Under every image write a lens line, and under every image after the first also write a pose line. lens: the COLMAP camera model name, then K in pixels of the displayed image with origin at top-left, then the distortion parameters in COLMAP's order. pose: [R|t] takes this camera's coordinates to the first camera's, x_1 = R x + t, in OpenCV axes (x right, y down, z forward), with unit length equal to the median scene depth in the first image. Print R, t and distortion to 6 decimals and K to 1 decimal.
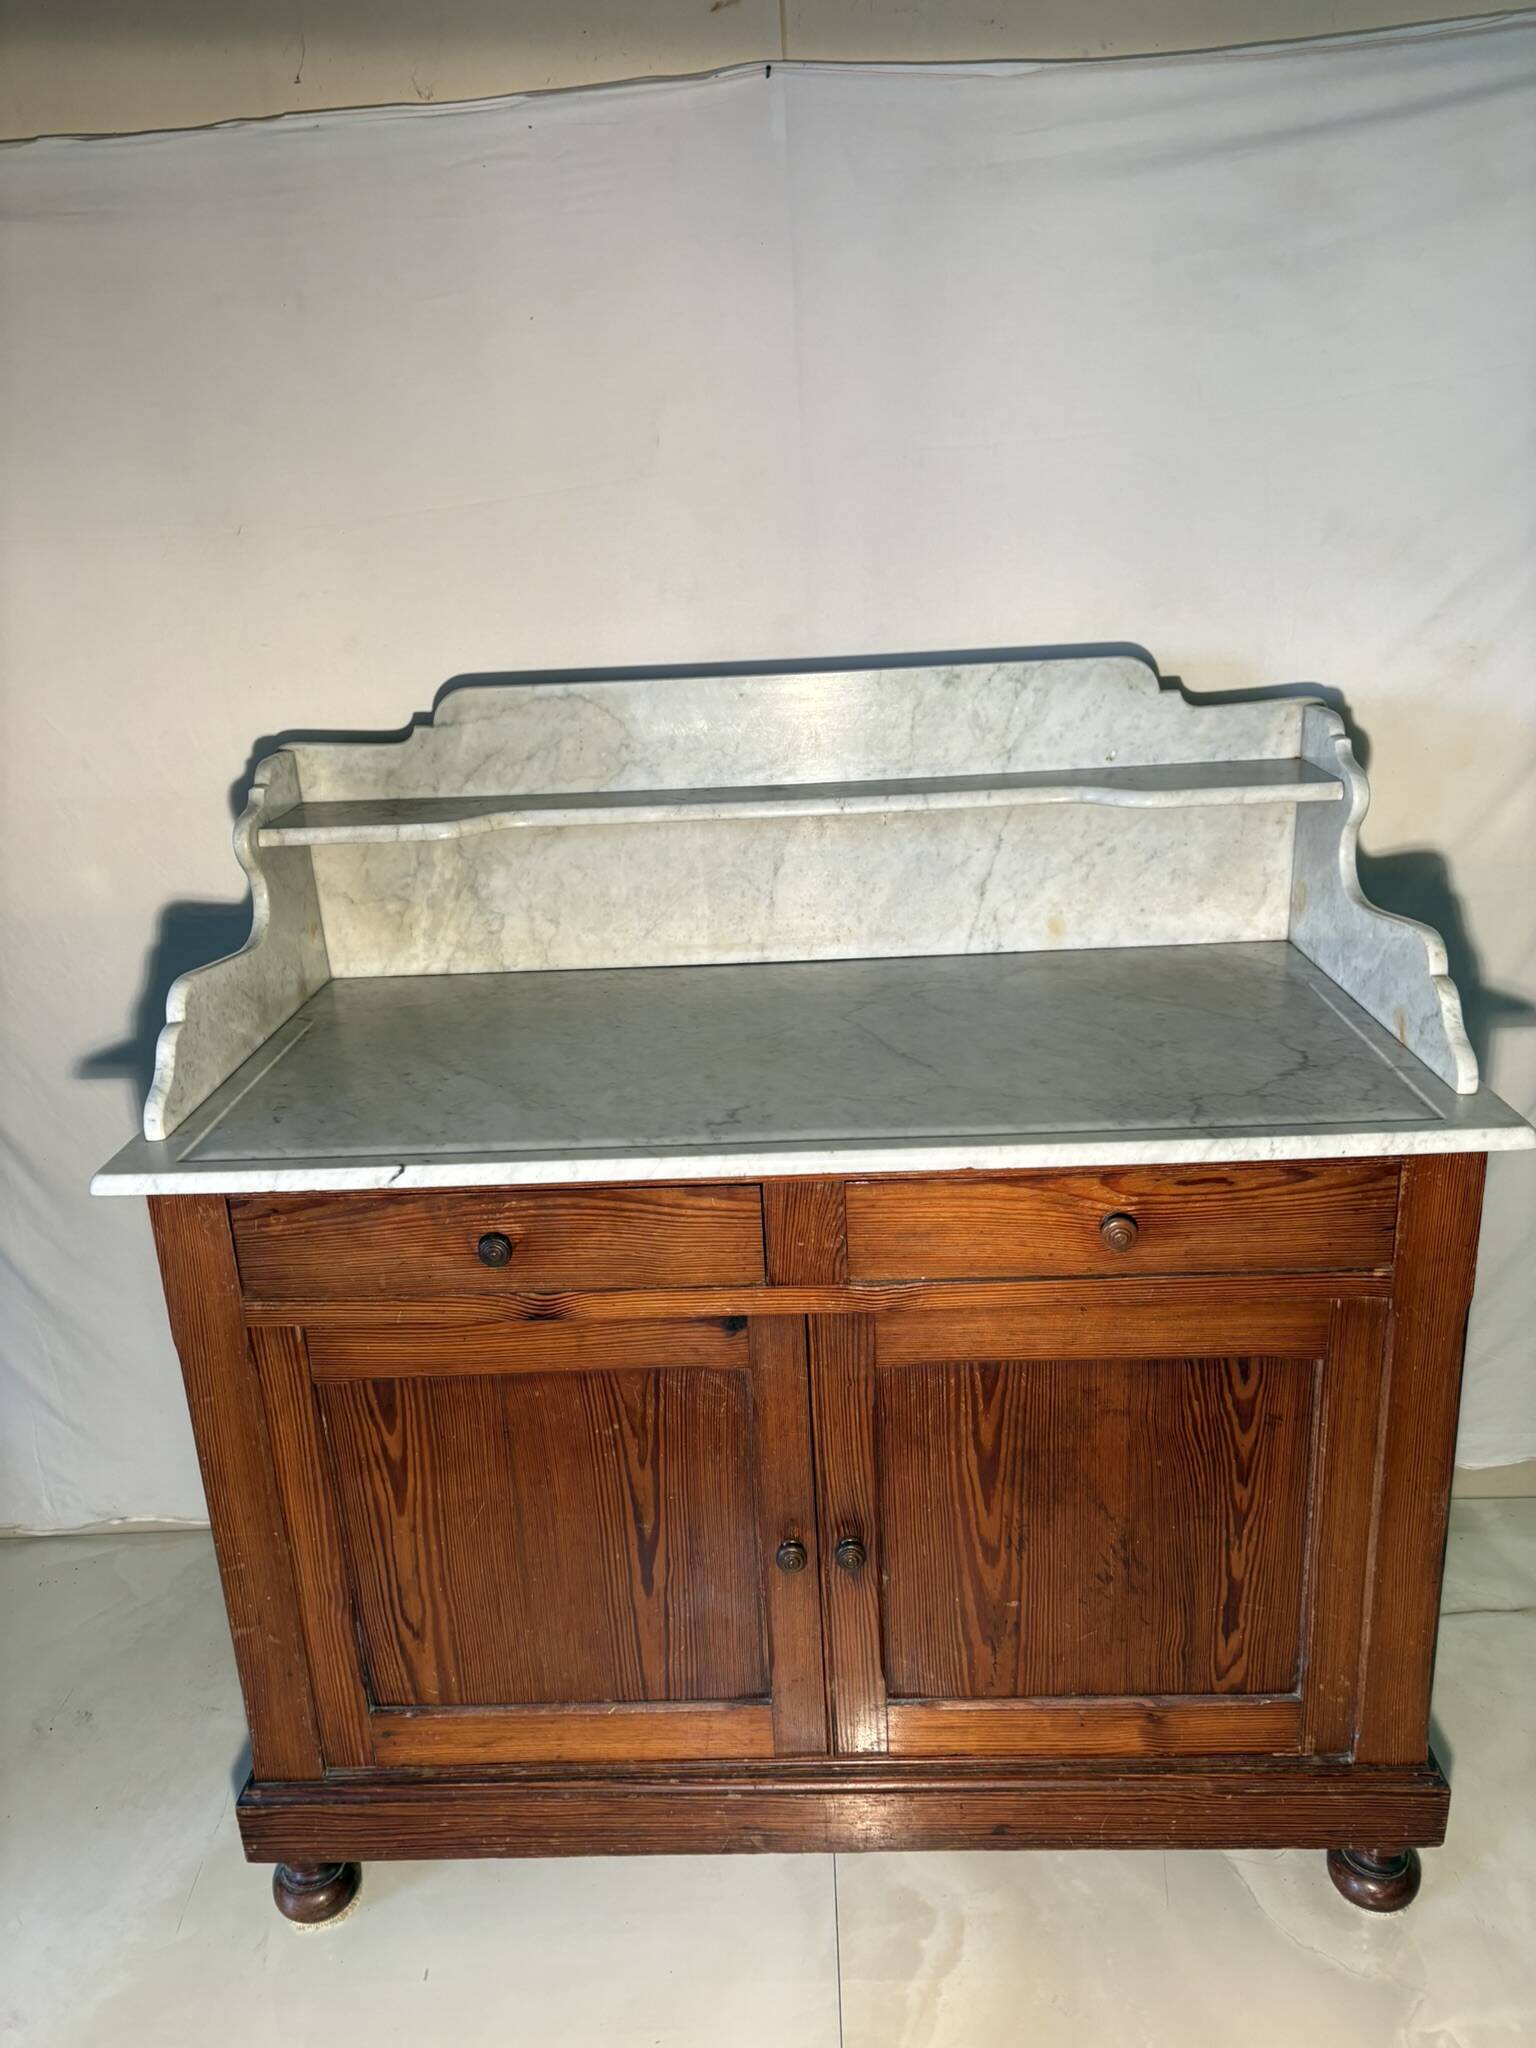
lens RADIAL K [[1540.4, 0, 771.6], [0, 1540.4, 1033.5], [0, 0, 1]] dist [0.056890, -0.063446]
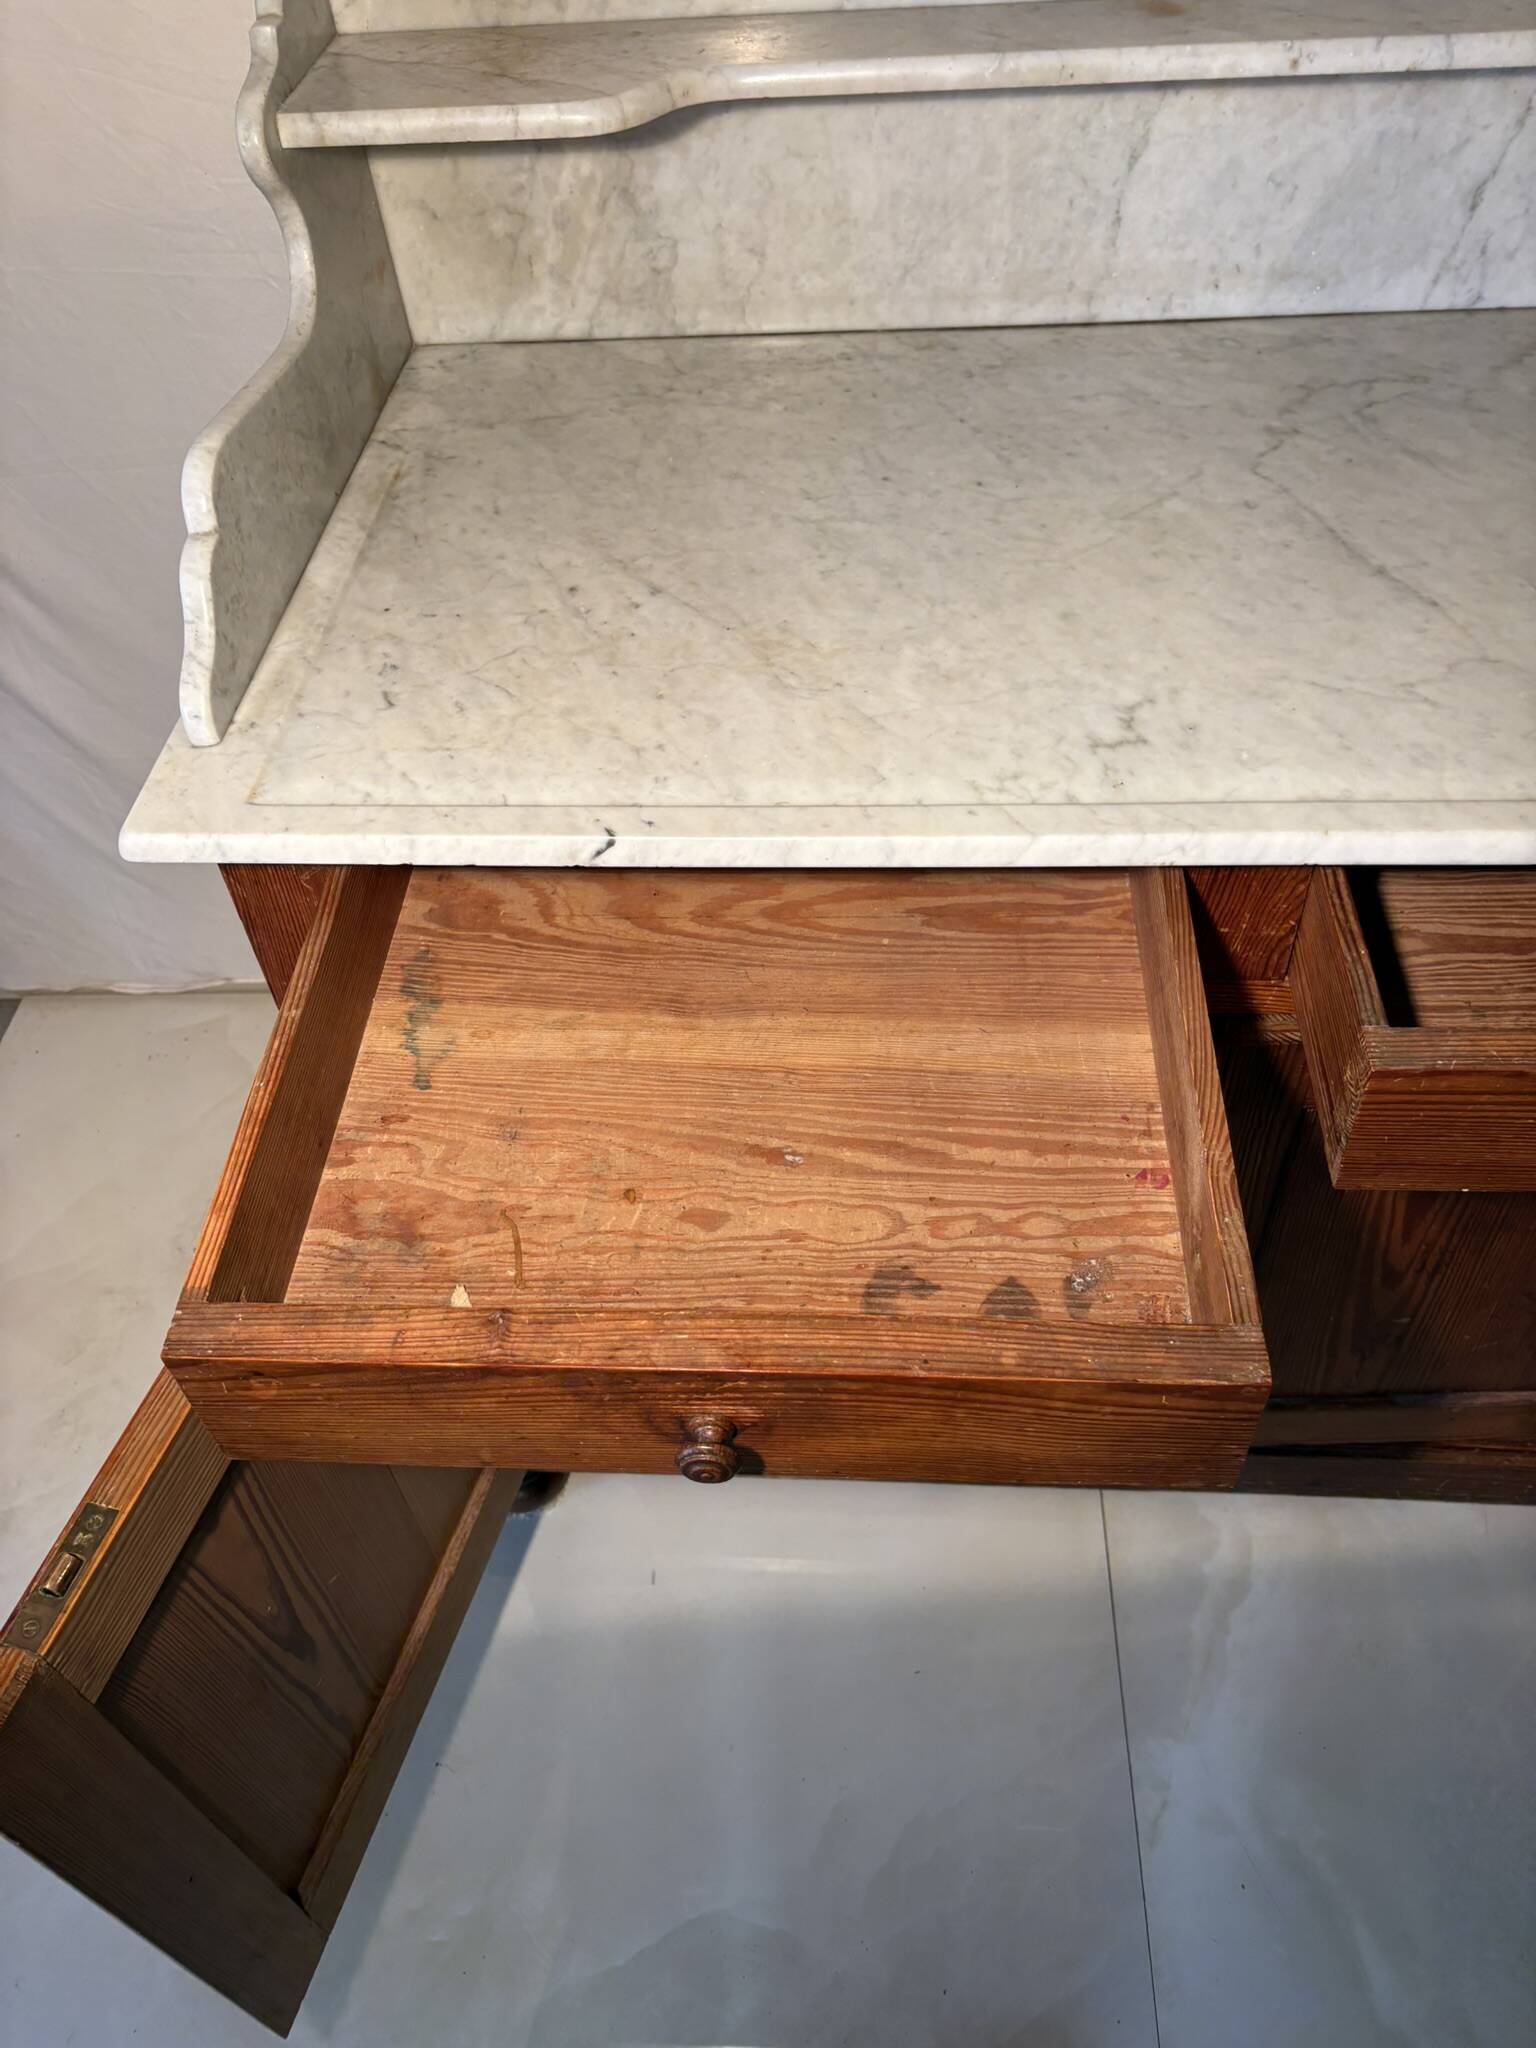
lens RADIAL K [[1548.7, 0, 763.2], [0, 1548.7, 1010.7], [0, 0, 1]] dist [0.054010, -0.074635]
pose [[0.999082, 0.020416, -0.037660, -0.128738], [0.000286, 0.875938, 0.482423, -0.128593], [0.042837, -0.481991, 0.875128, 0.356777]]
